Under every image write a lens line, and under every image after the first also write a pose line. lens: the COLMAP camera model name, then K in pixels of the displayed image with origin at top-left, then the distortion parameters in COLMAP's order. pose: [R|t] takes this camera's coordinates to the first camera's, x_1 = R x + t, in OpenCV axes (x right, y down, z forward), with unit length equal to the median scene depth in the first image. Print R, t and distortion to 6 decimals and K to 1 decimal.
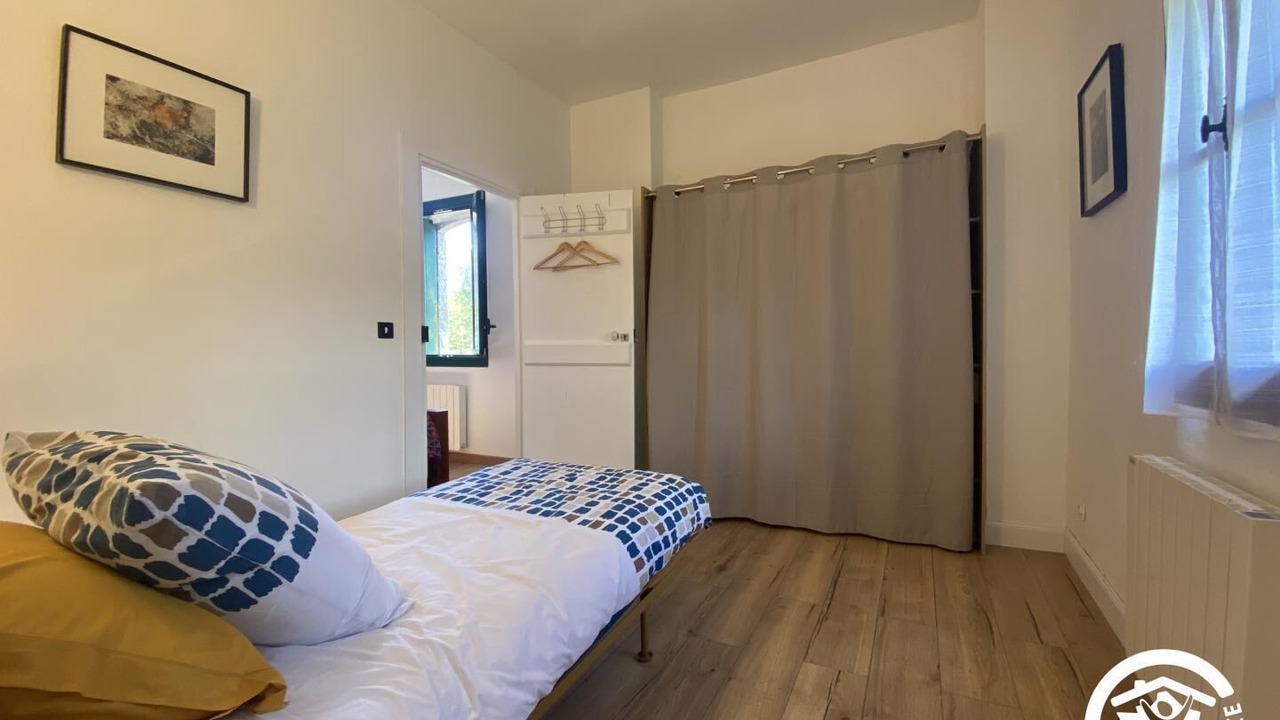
lens RADIAL K [[519.8, 0, 658.9], [0, 519.8, 357.1], [0, 0, 1]] dist [0.000205, -0.014794]
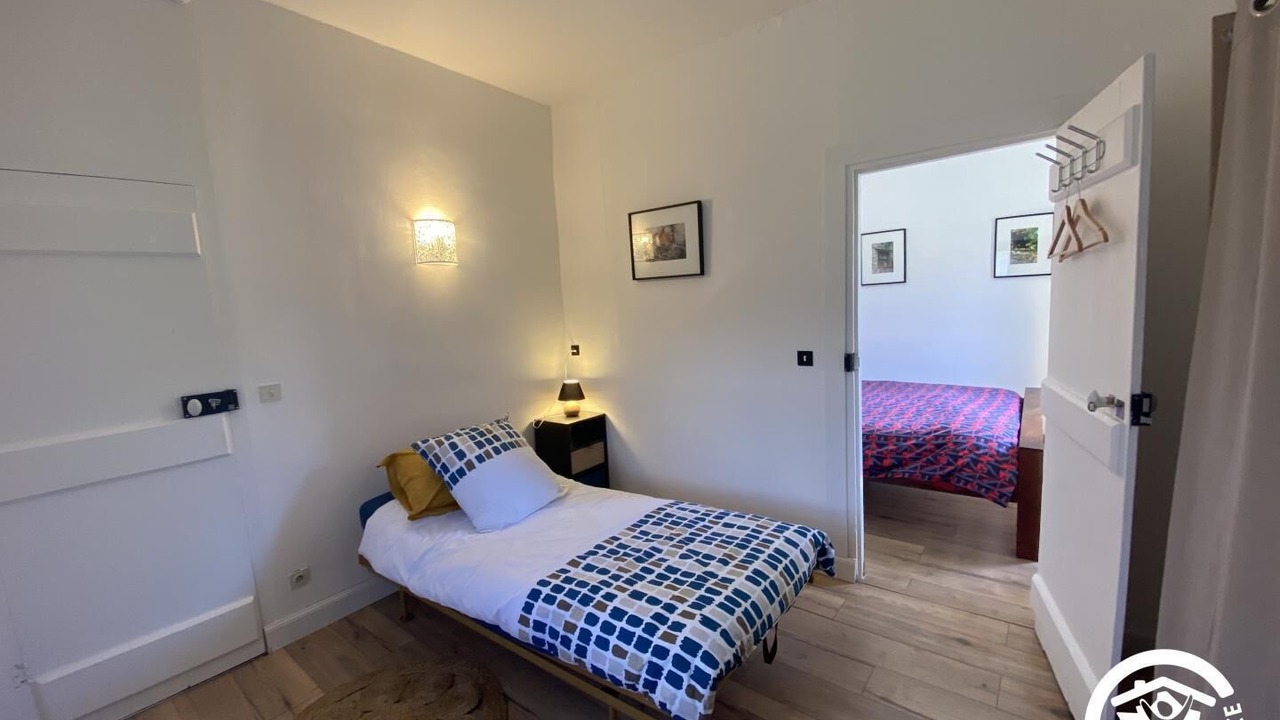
lens RADIAL K [[519.8, 0, 658.9], [0, 519.8, 357.1], [0, 0, 1]] dist [0.000205, -0.014794]
pose [[-0.208116, 0.134050, -0.968875, 0.822745], [0.042812, 0.990863, 0.127896, -0.290267], [0.977167, -0.014862, -0.211953, 1.319259]]
